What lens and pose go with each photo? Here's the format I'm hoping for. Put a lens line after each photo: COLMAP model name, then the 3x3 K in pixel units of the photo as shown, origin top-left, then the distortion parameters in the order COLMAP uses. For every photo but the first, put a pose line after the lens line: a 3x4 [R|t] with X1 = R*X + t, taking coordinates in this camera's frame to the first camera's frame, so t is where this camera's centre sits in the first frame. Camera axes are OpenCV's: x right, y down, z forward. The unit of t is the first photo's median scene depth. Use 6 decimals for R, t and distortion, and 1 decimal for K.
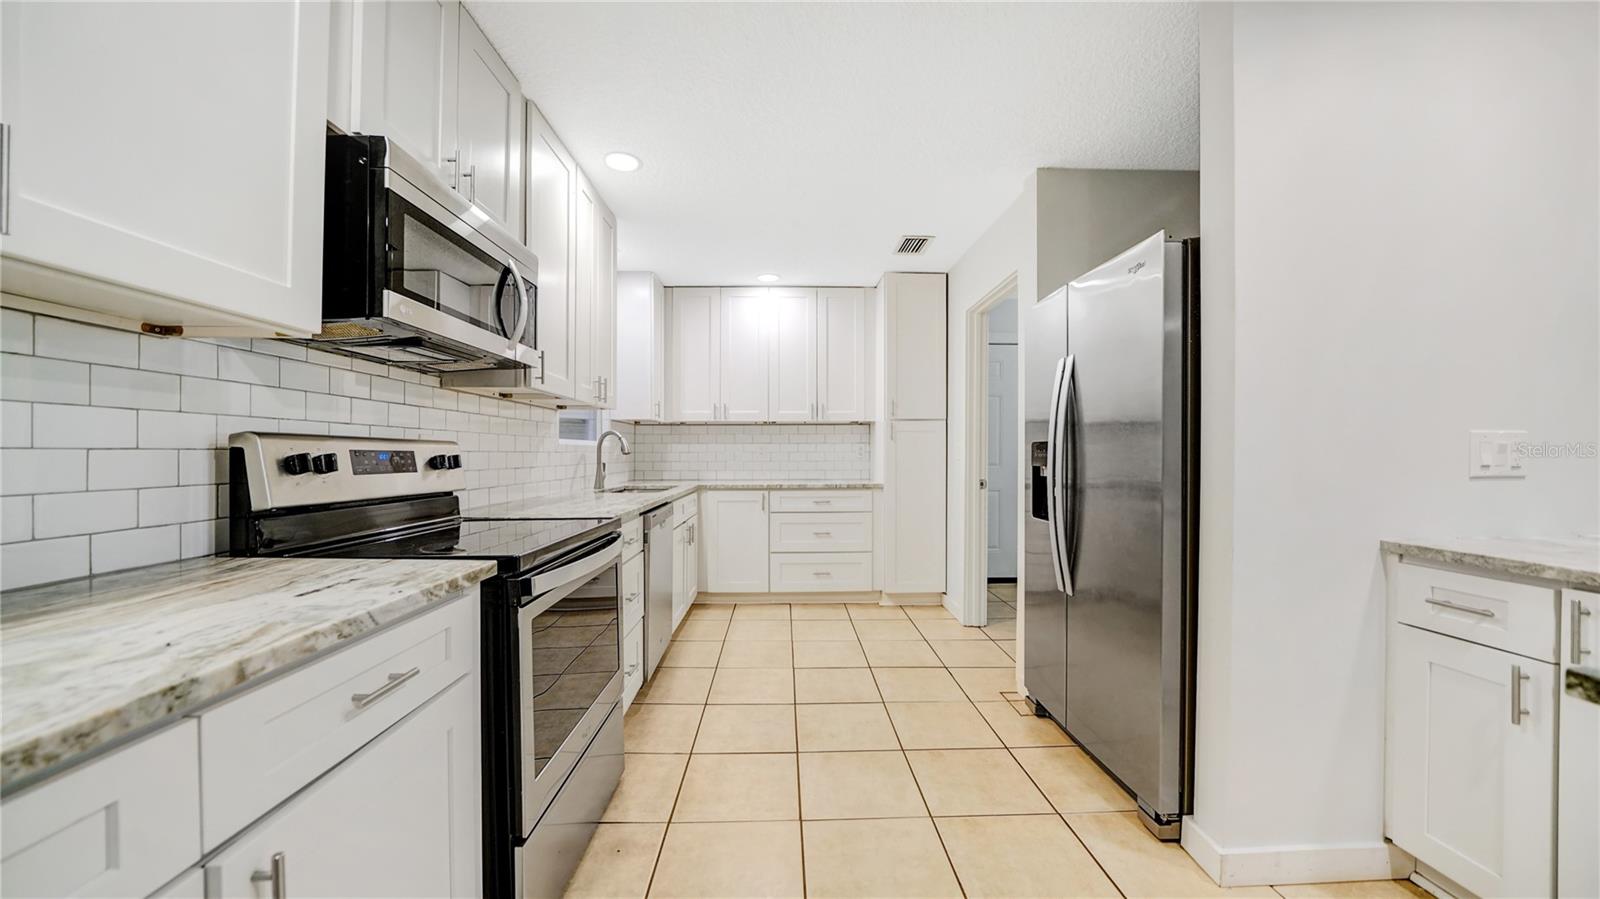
lens RADIAL K [[560.0, 0, 798.1], [0, 560.0, 459.6], [0, 0, 1]] dist [-0.027427, 0.002297]
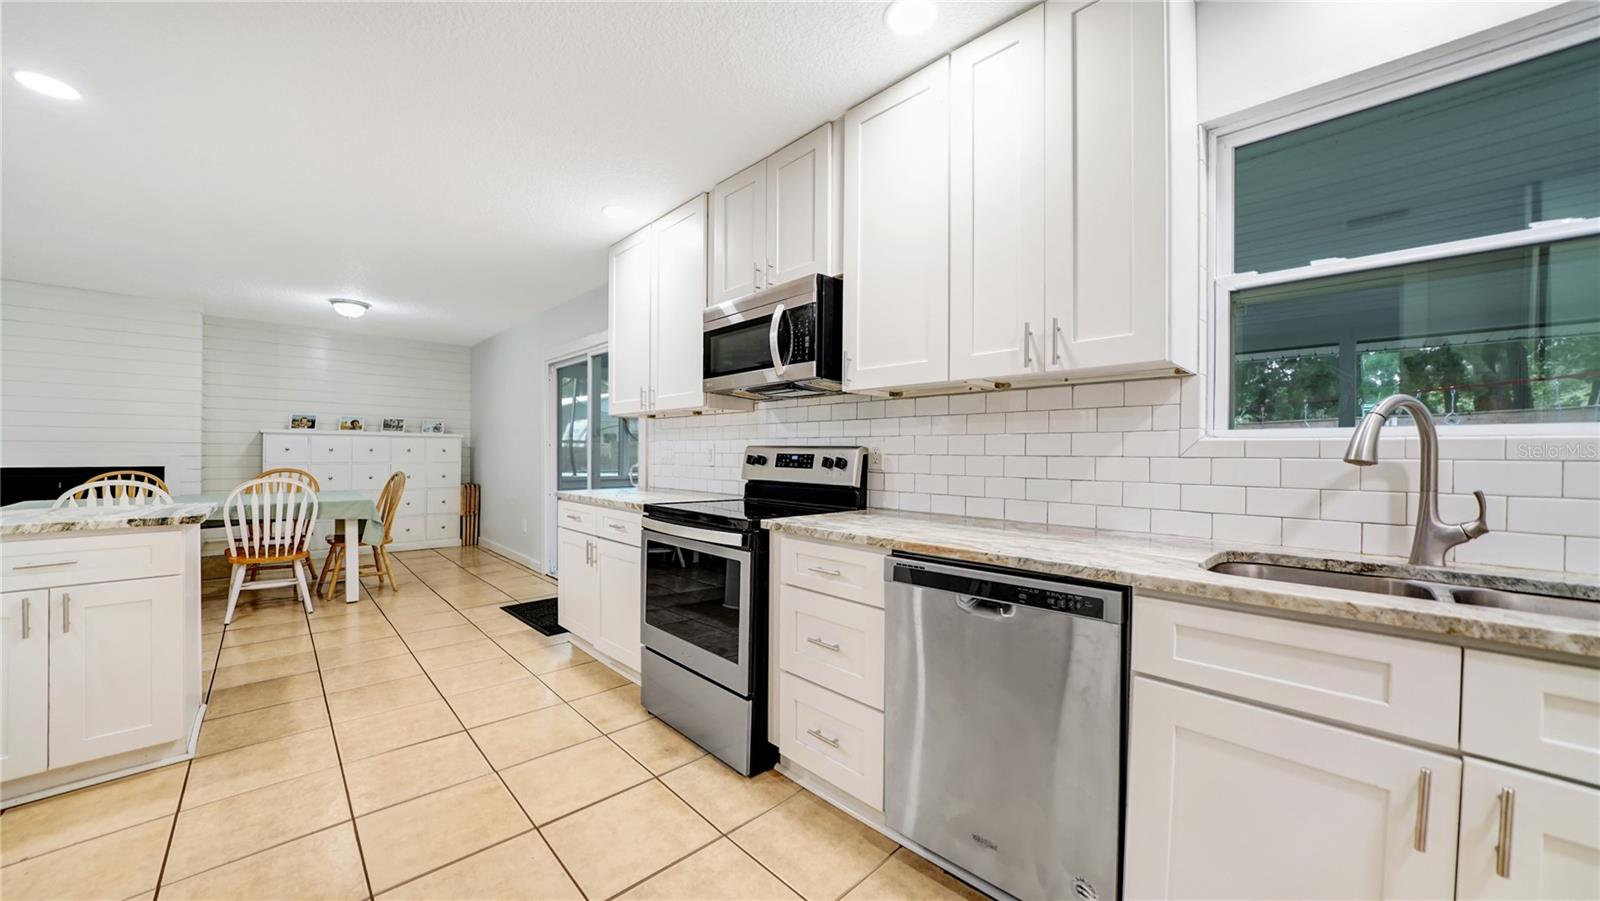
lens RADIAL K [[555.0, 0, 800.0], [0, 555.0, 451.9], [0, 0, 1]] dist [-0.018299, 0.000197]
pose [[-0.737299, -0.006718, -0.675534, 0.272174], [-0.013190, 0.999903, 0.004452, -0.023070], [0.675438, 0.012192, -0.737316, 1.707689]]
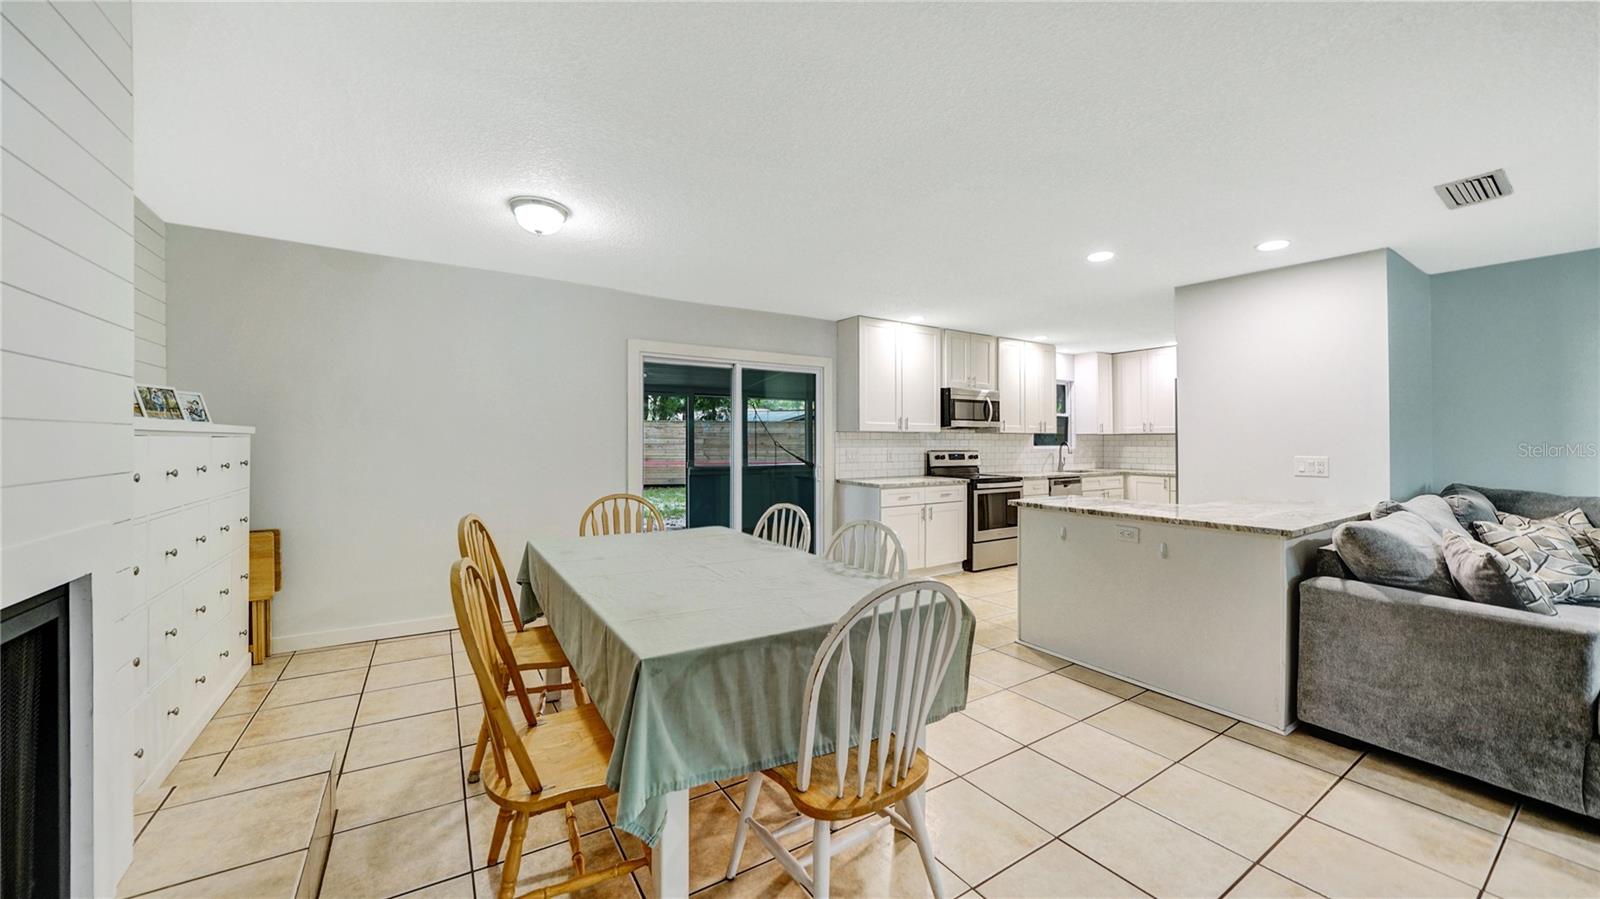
lens RADIAL K [[560.0, 0, 782.4], [0, 560.0, 438.3], [0, 0, 1]] dist [-0.027427, 0.002297]
pose [[0.492176, -0.001850, -0.870494, 1.610238], [-0.011523, 0.999896, -0.008640, -0.060447], [0.870419, 0.014283, 0.492104, -1.559436]]
